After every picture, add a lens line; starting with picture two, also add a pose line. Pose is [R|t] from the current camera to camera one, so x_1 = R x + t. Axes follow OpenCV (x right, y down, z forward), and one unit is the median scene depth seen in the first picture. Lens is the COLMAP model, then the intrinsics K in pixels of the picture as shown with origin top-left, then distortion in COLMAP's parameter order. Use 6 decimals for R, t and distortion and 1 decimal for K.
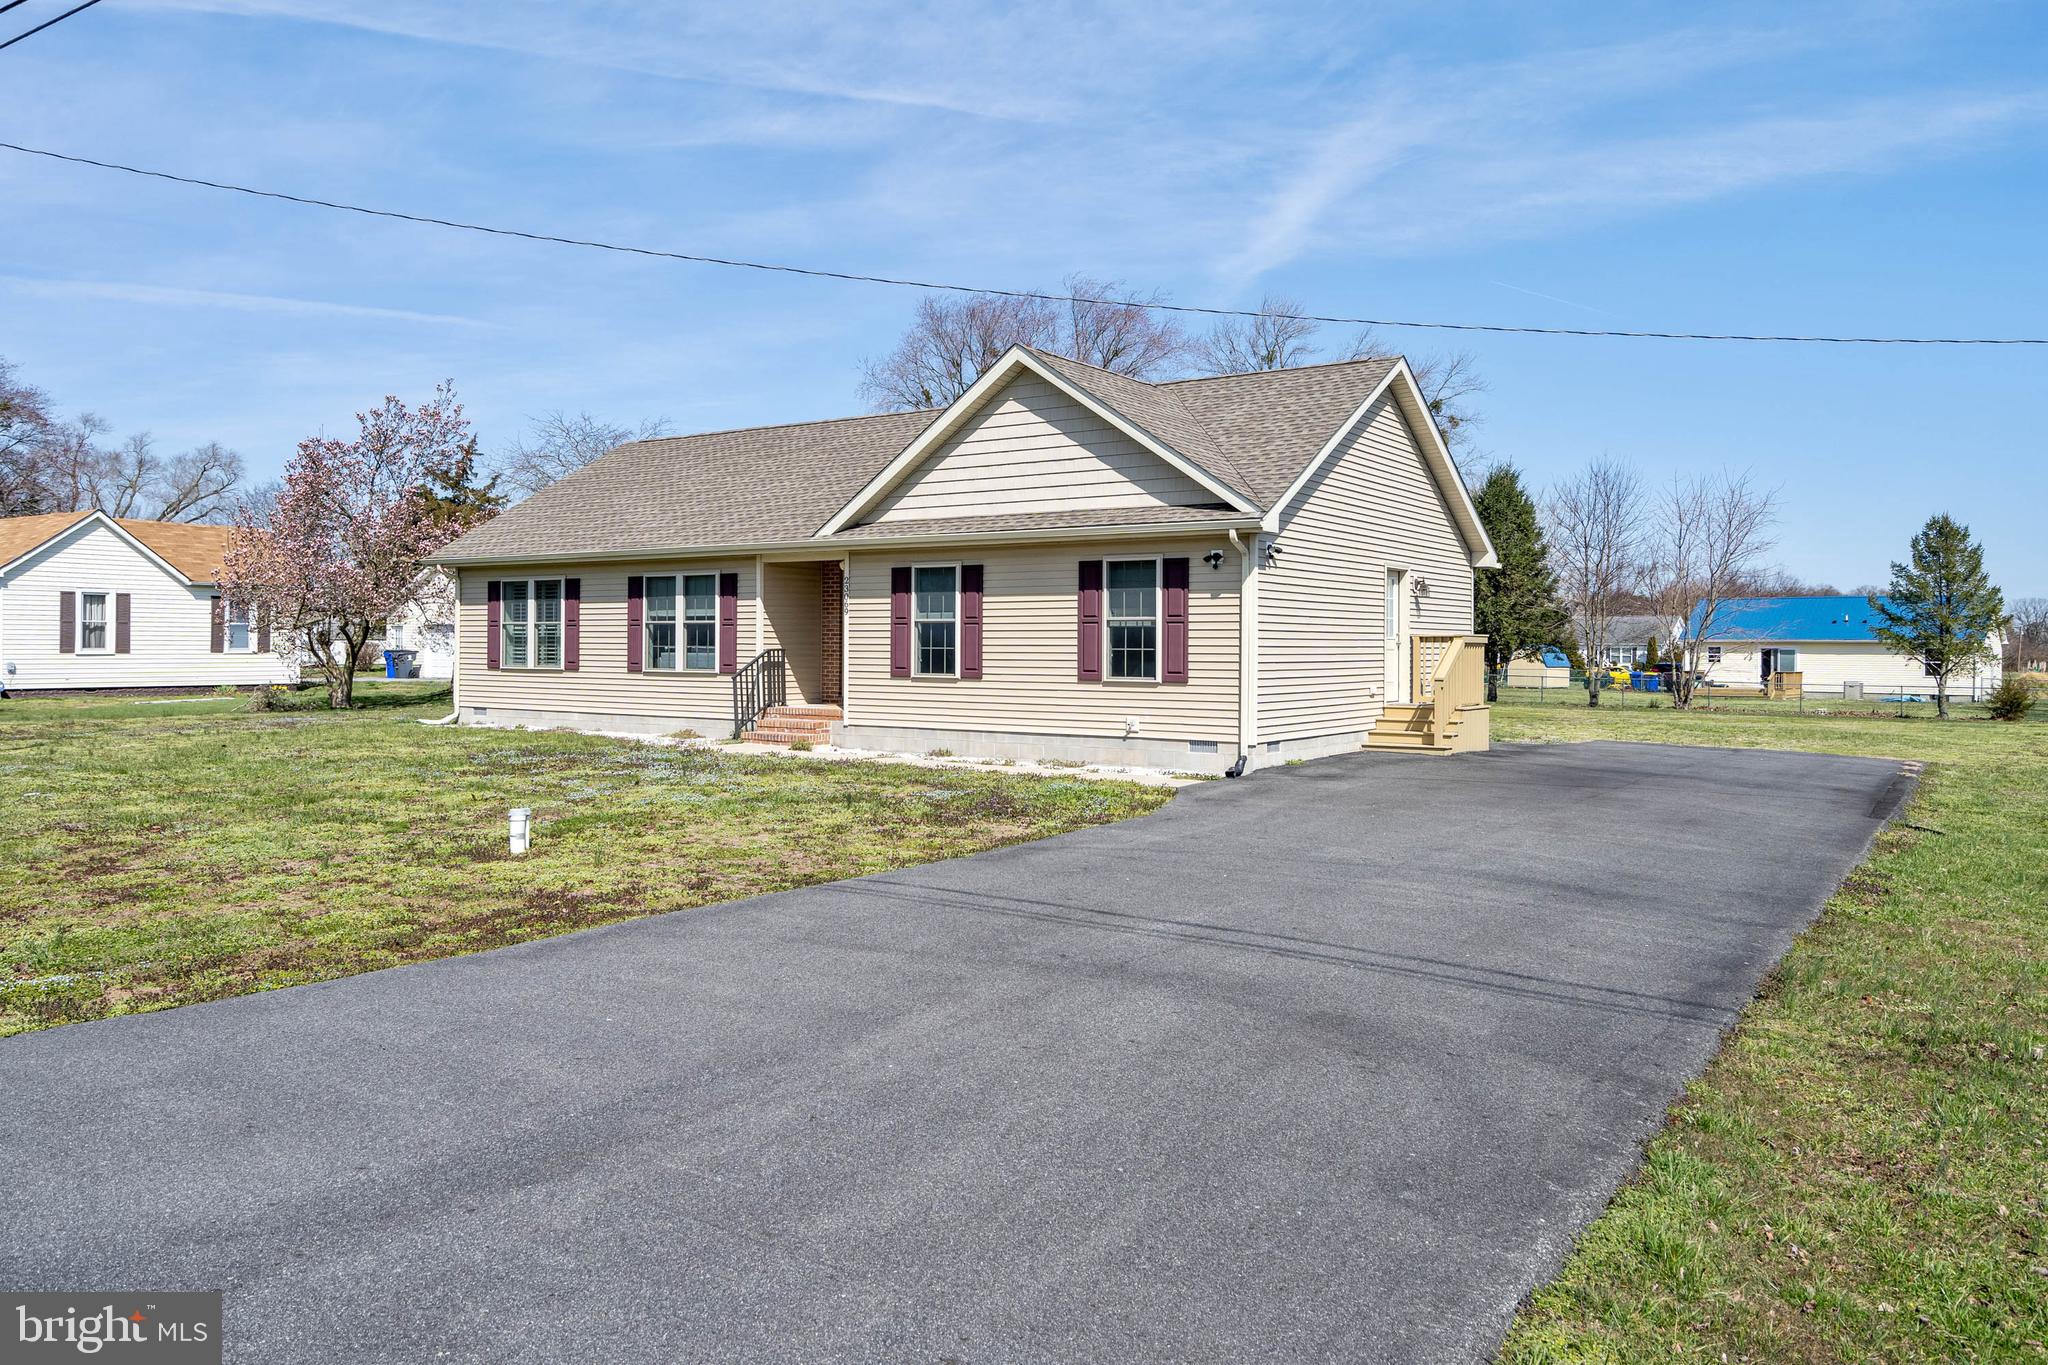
lens RADIAL K [[1417.0, 0, 1024.0], [0, 1417.0, 682.5], [0, 0, 1]] dist [0.050205, -0.000643]
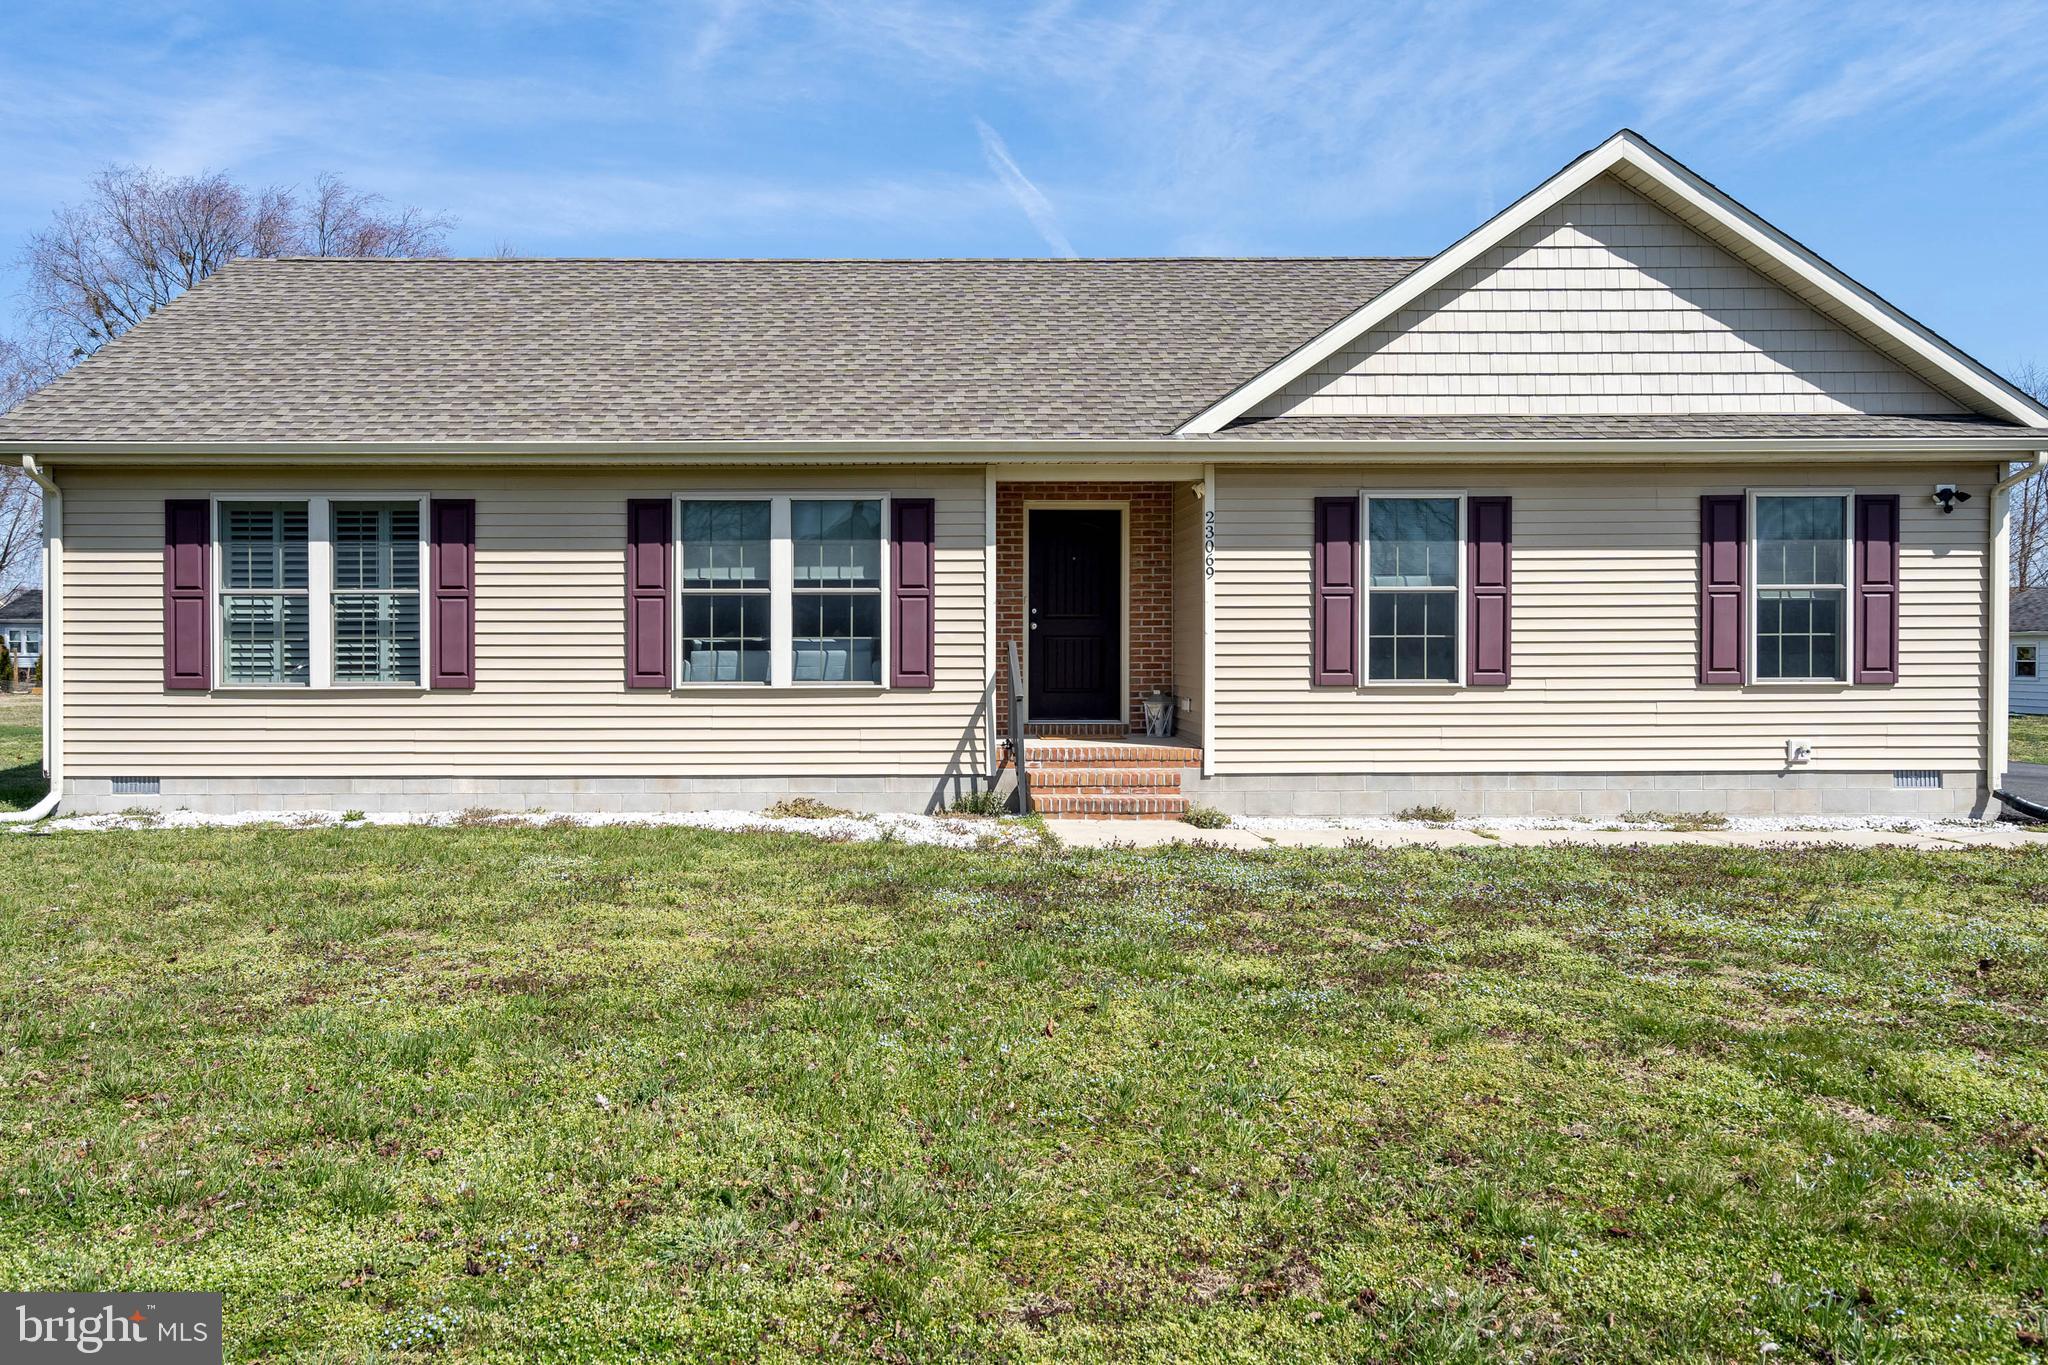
lens RADIAL K [[1890.2, 0, 1024.0], [0, 1890.2, 682.5], [0, 0, 1]] dist [0.055602, 0.000090]
pose [[0.818163, -0.022599, 0.574543, -0.576181], [0.022010, 0.999726, 0.007979, -0.013197], [-0.574566, 0.006117, 0.818436, 0.400286]]
